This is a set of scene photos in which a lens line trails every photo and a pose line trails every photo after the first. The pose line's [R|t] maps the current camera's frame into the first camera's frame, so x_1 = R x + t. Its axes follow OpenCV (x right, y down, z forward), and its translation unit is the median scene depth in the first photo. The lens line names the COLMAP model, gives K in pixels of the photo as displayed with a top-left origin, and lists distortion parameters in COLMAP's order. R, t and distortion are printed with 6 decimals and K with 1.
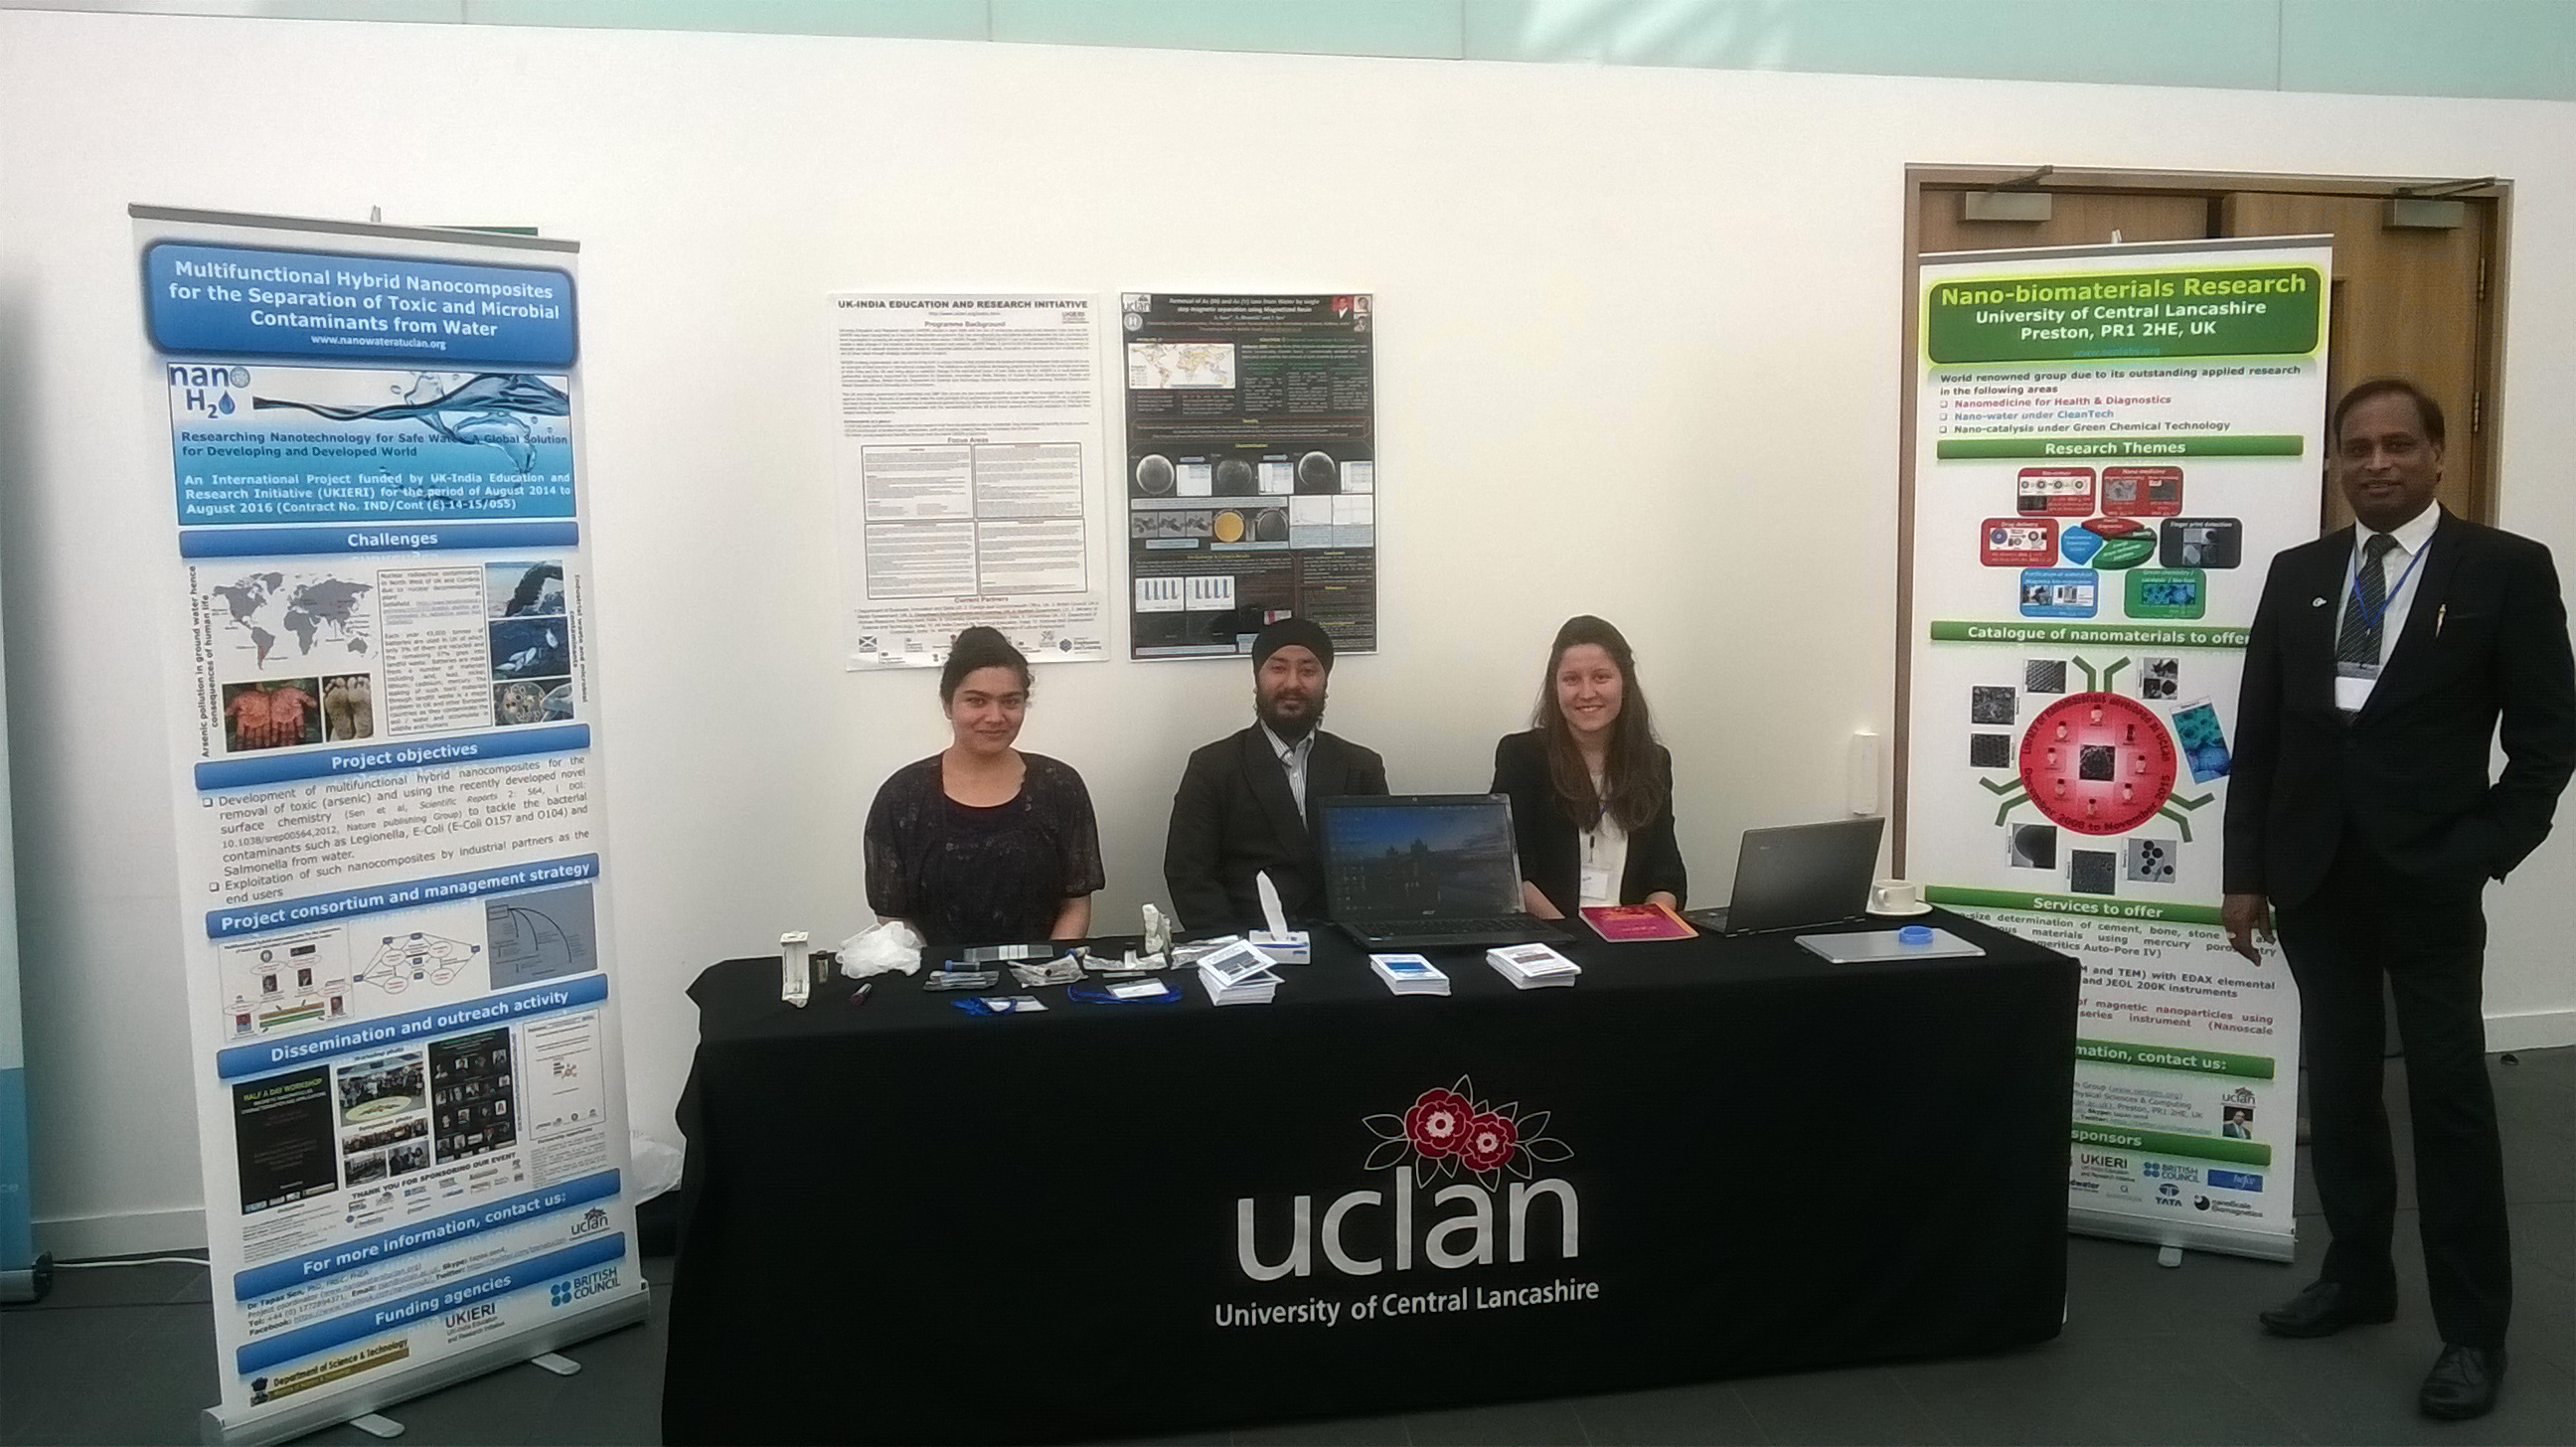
lens RADIAL K [[2164.1, 0, 1288.0], [0, 2164.1, 723.5], [0, 0, 1]] dist [0.003469, 0.002016]
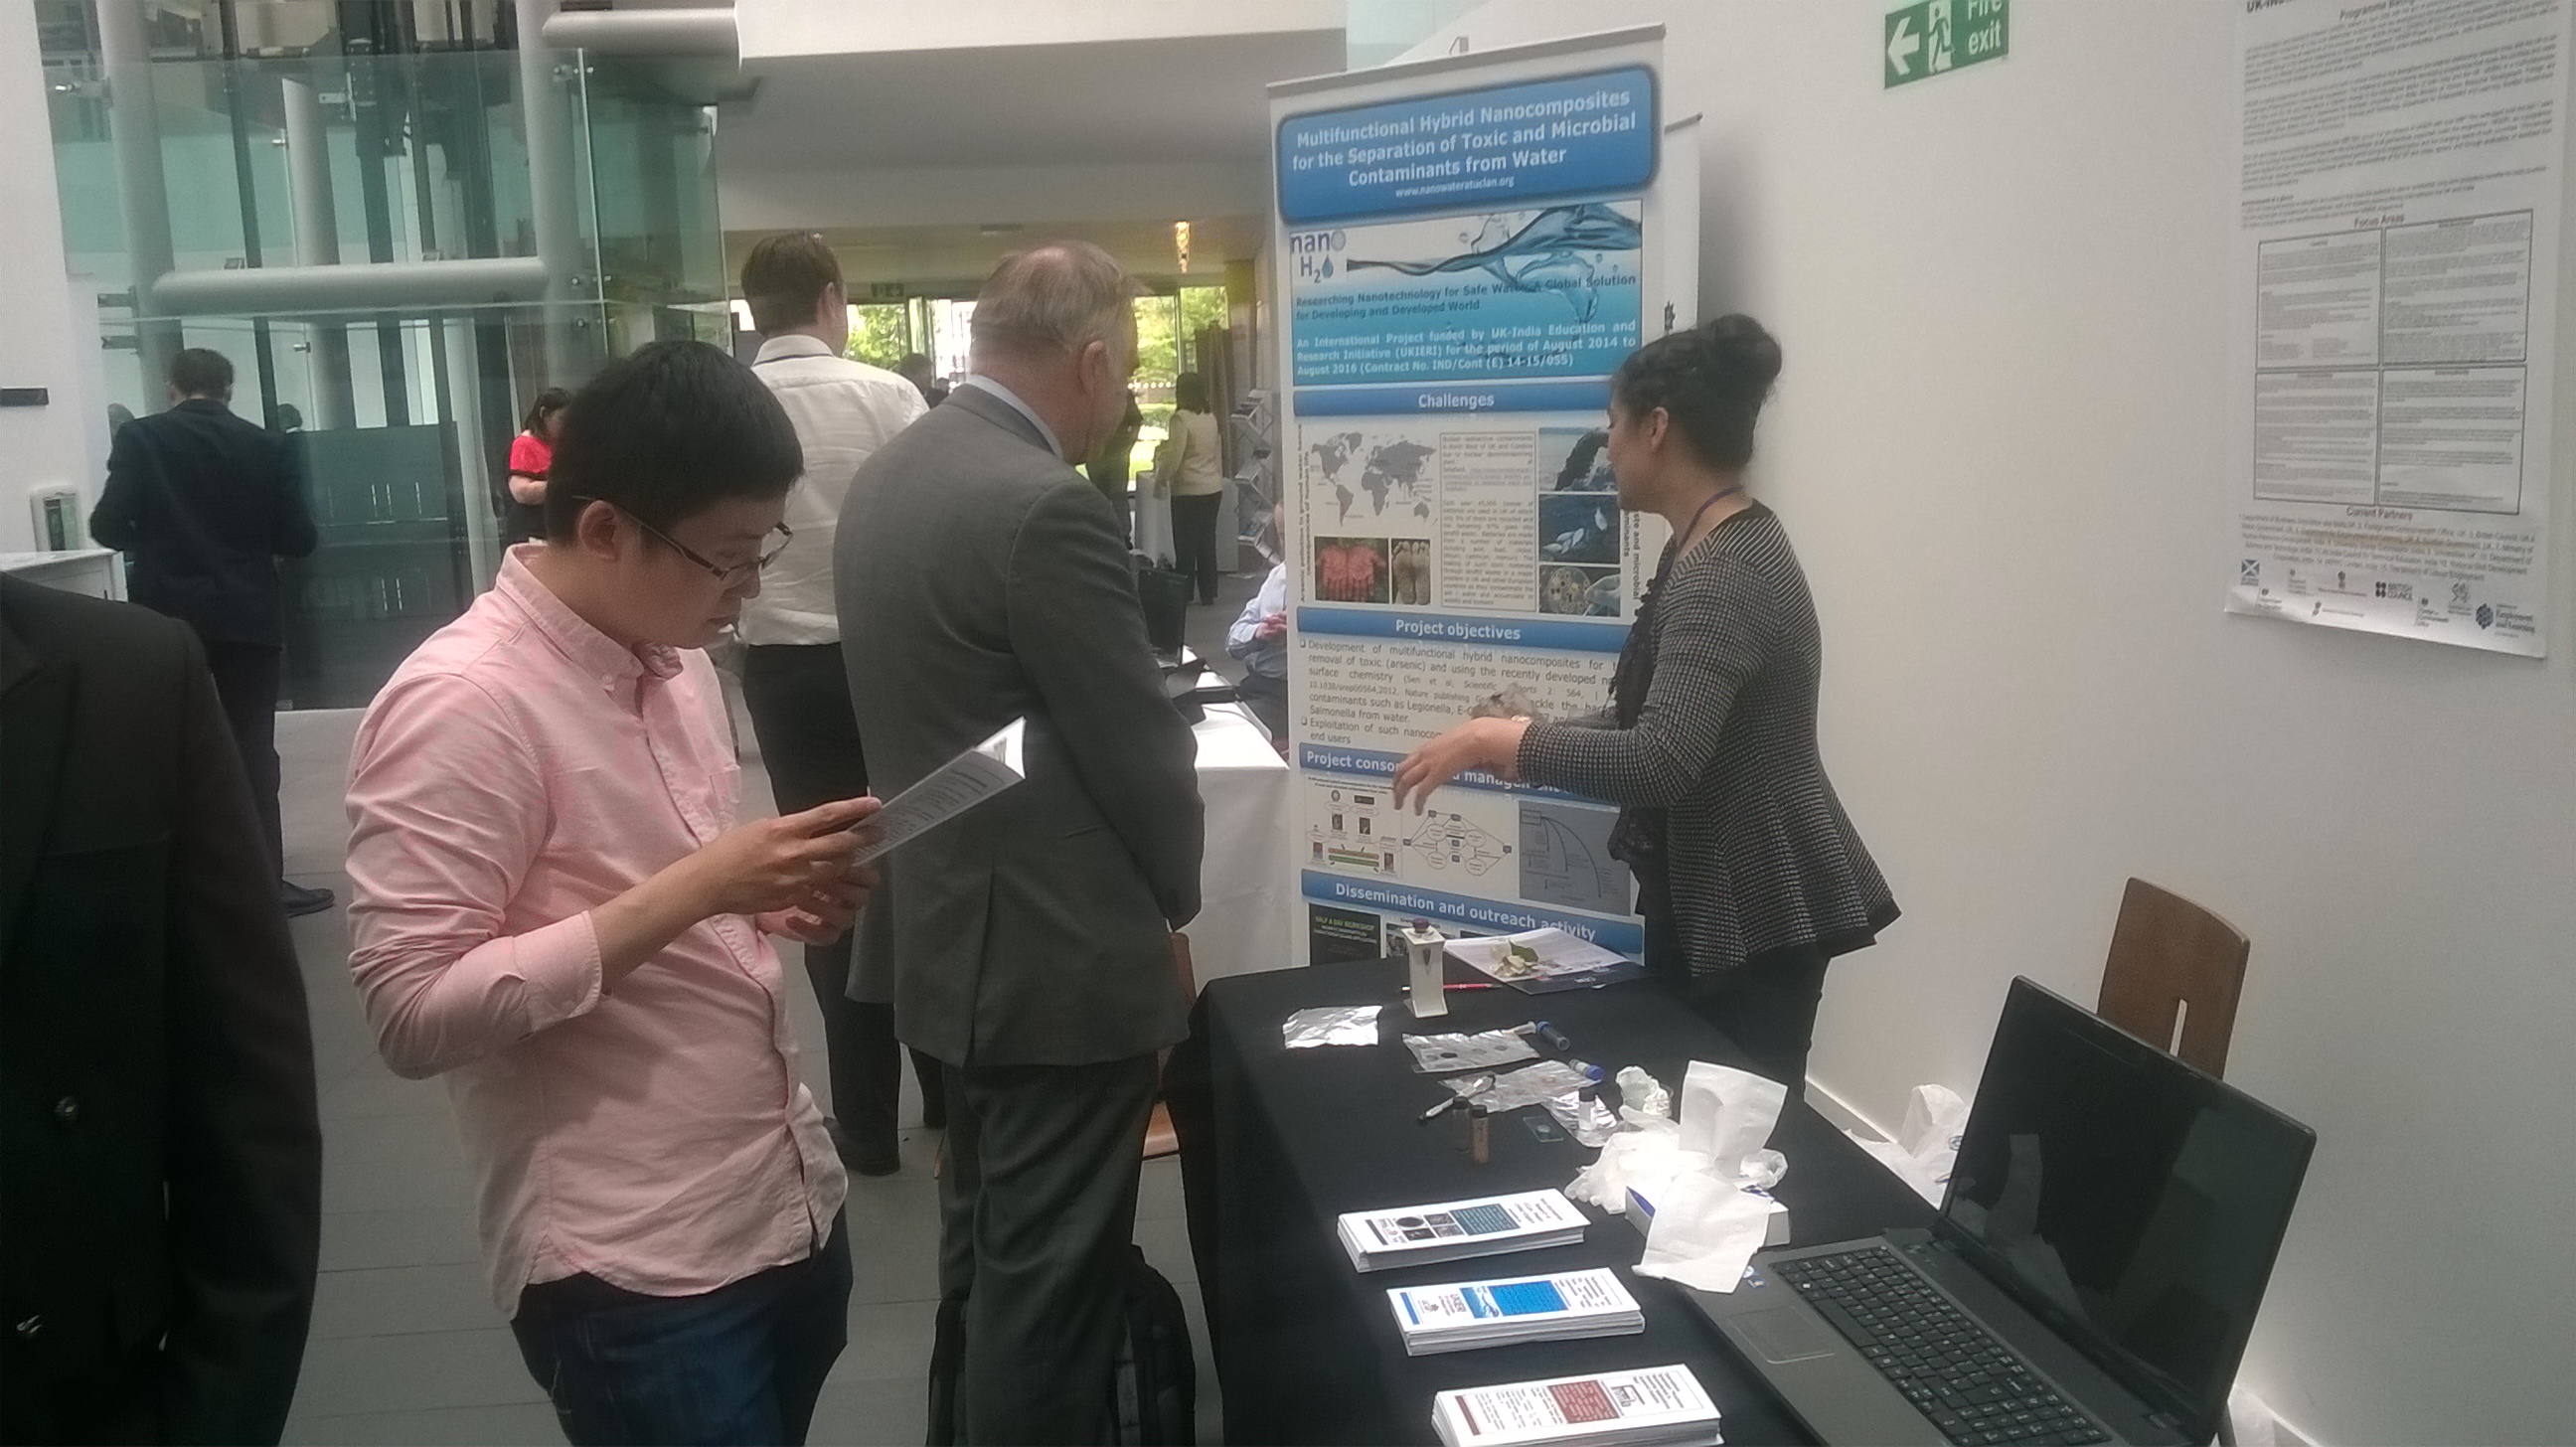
lens RADIAL K [[2099.6, 0, 1288.0], [0, 2099.6, 723.5], [0, 0, 1]] dist [0.086088, -0.104308]
pose [[0.002925, 0.174914, -0.984579, 0.515246], [-0.074069, 0.981917, 0.174221, -0.101083], [0.997249, 0.072418, 0.015828, 0.921808]]
